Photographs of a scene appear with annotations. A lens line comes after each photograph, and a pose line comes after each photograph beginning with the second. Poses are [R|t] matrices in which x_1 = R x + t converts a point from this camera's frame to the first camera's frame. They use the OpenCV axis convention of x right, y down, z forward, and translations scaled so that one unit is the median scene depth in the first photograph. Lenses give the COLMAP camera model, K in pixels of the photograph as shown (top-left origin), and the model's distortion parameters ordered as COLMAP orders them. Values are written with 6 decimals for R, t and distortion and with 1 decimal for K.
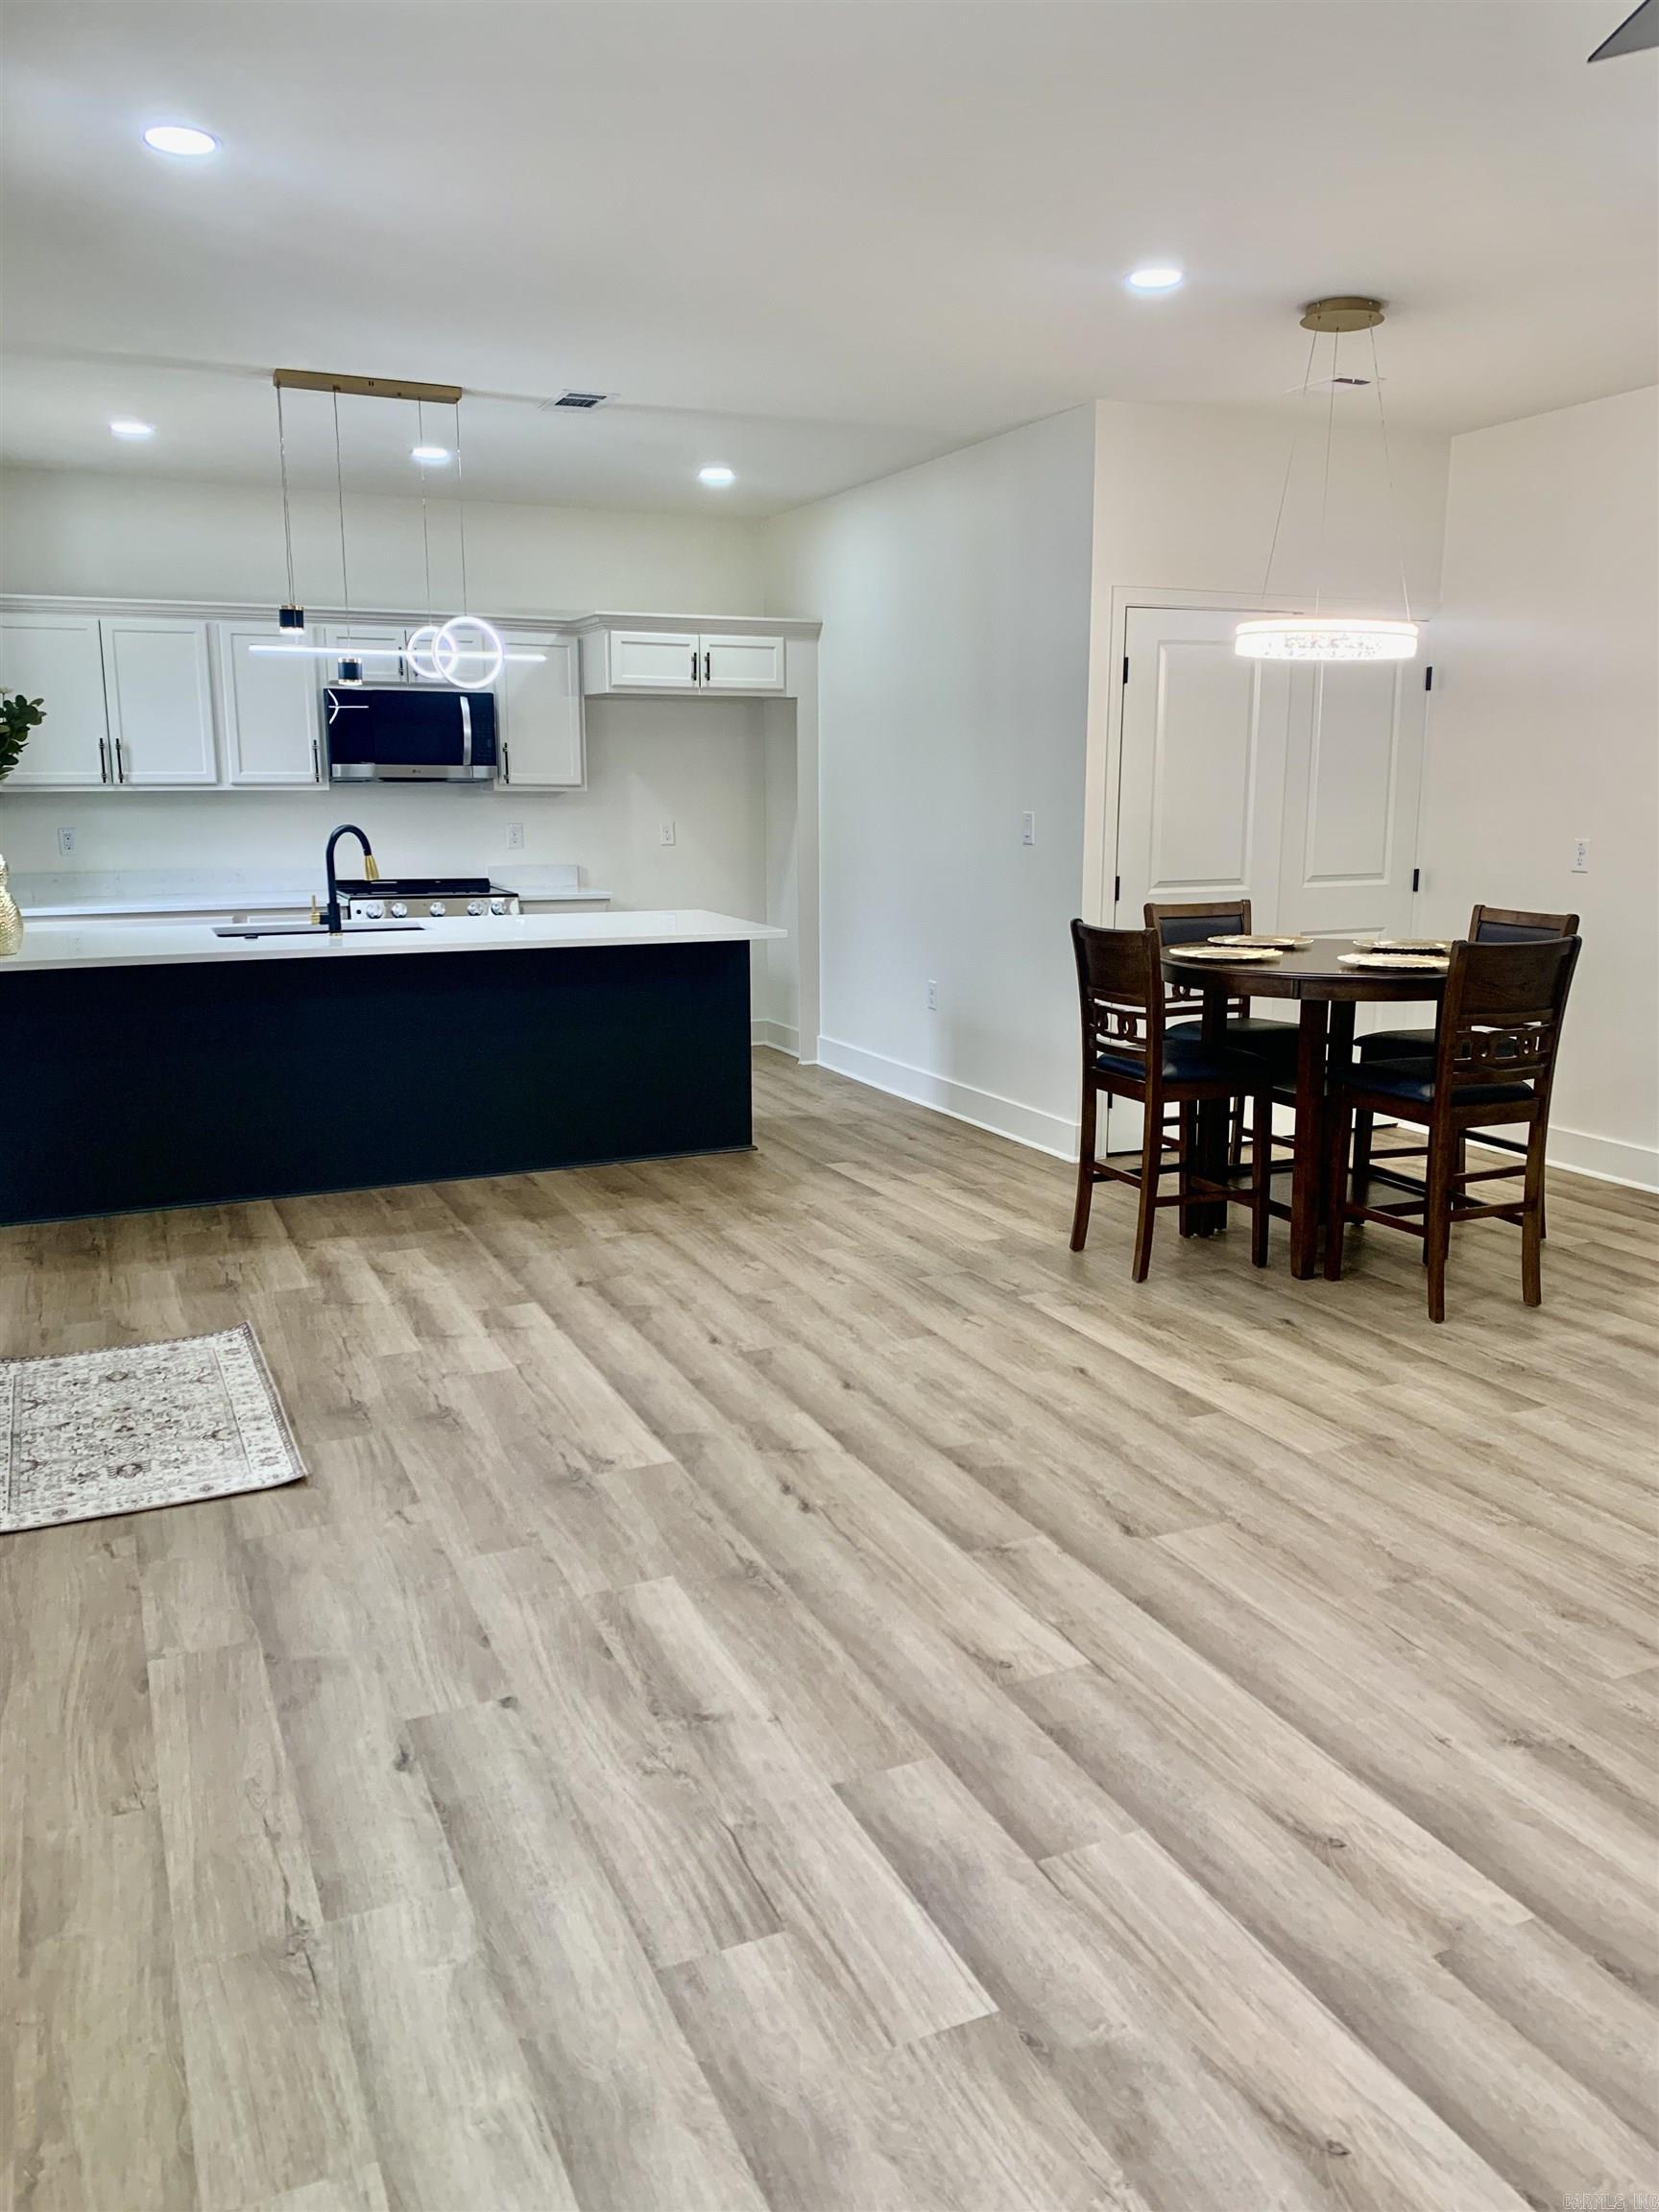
lens RADIAL K [[1675.6, 0, 852.1], [0, 1675.6, 1099.3], [0, 0, 1]] dist [0.096856, -0.213657]
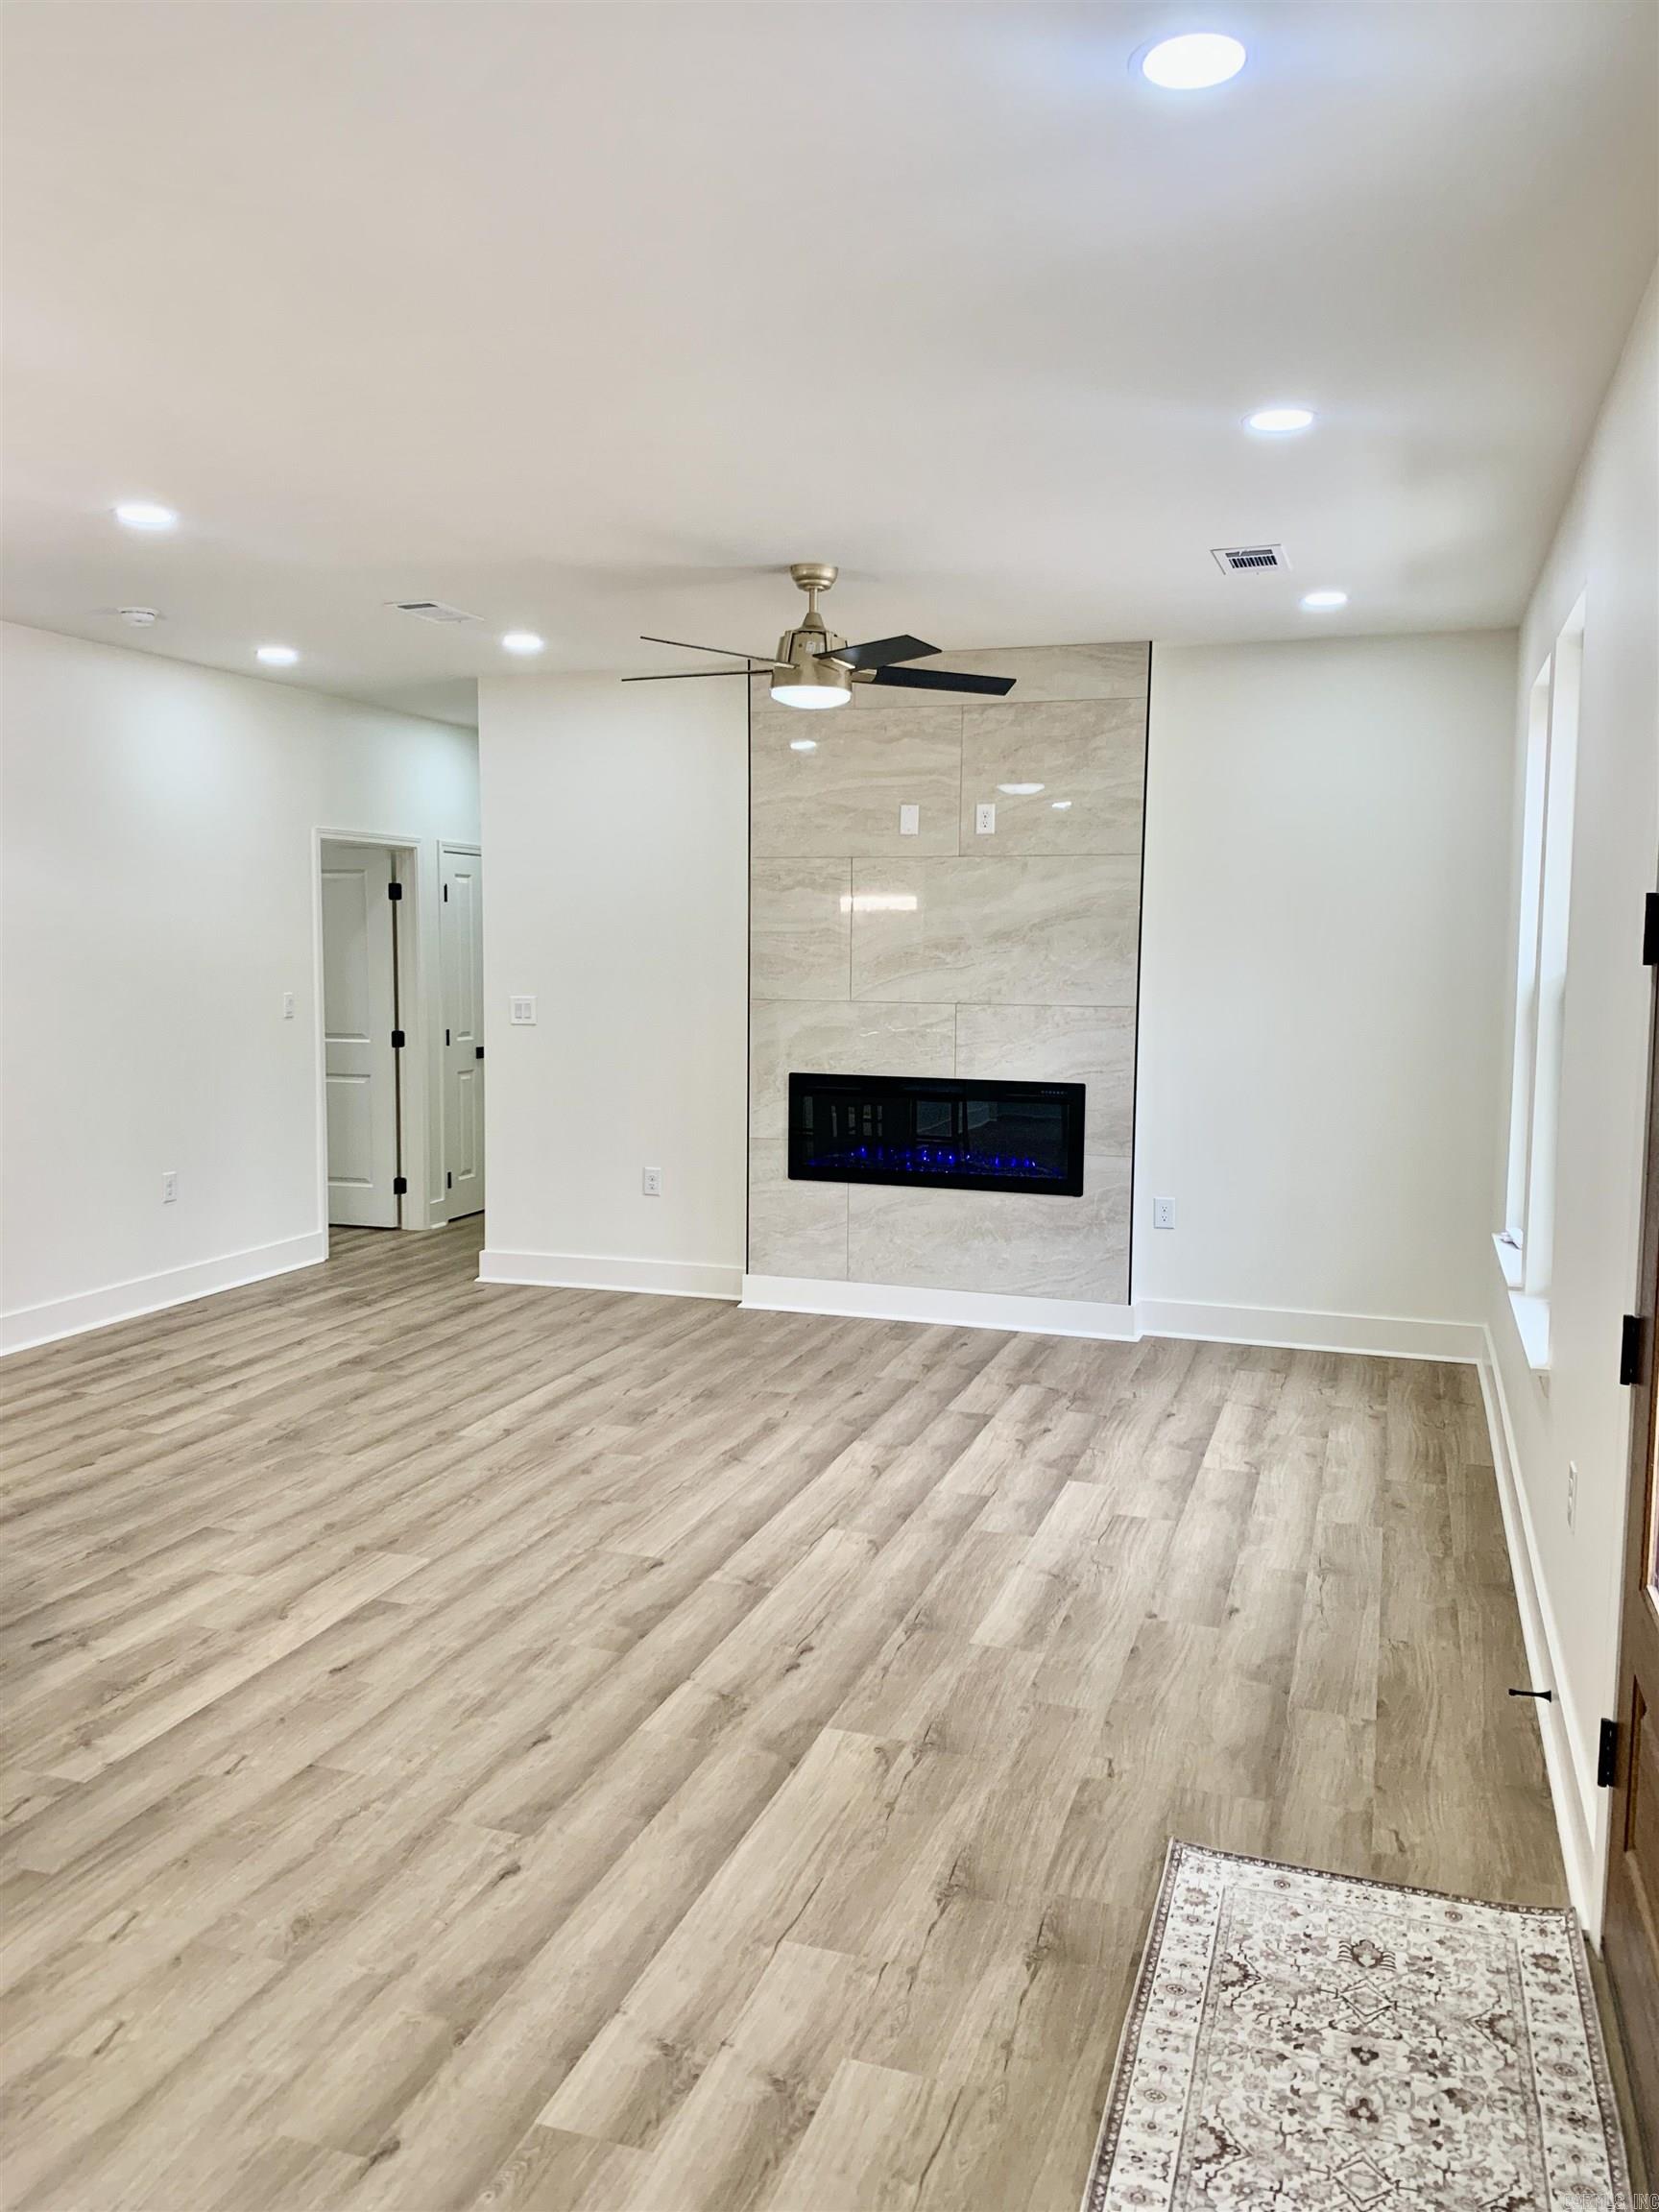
lens RADIAL K [[1677.6, 0, 837.3], [0, 1677.6, 1077.6], [0, 0, 1]] dist [0.036934, -0.066692]
pose [[-0.729714, -0.064133, 0.680739, -0.679406], [0.120479, 0.967954, 0.220339, -0.322929], [-0.673055, 0.242799, -0.698603, 1.457245]]
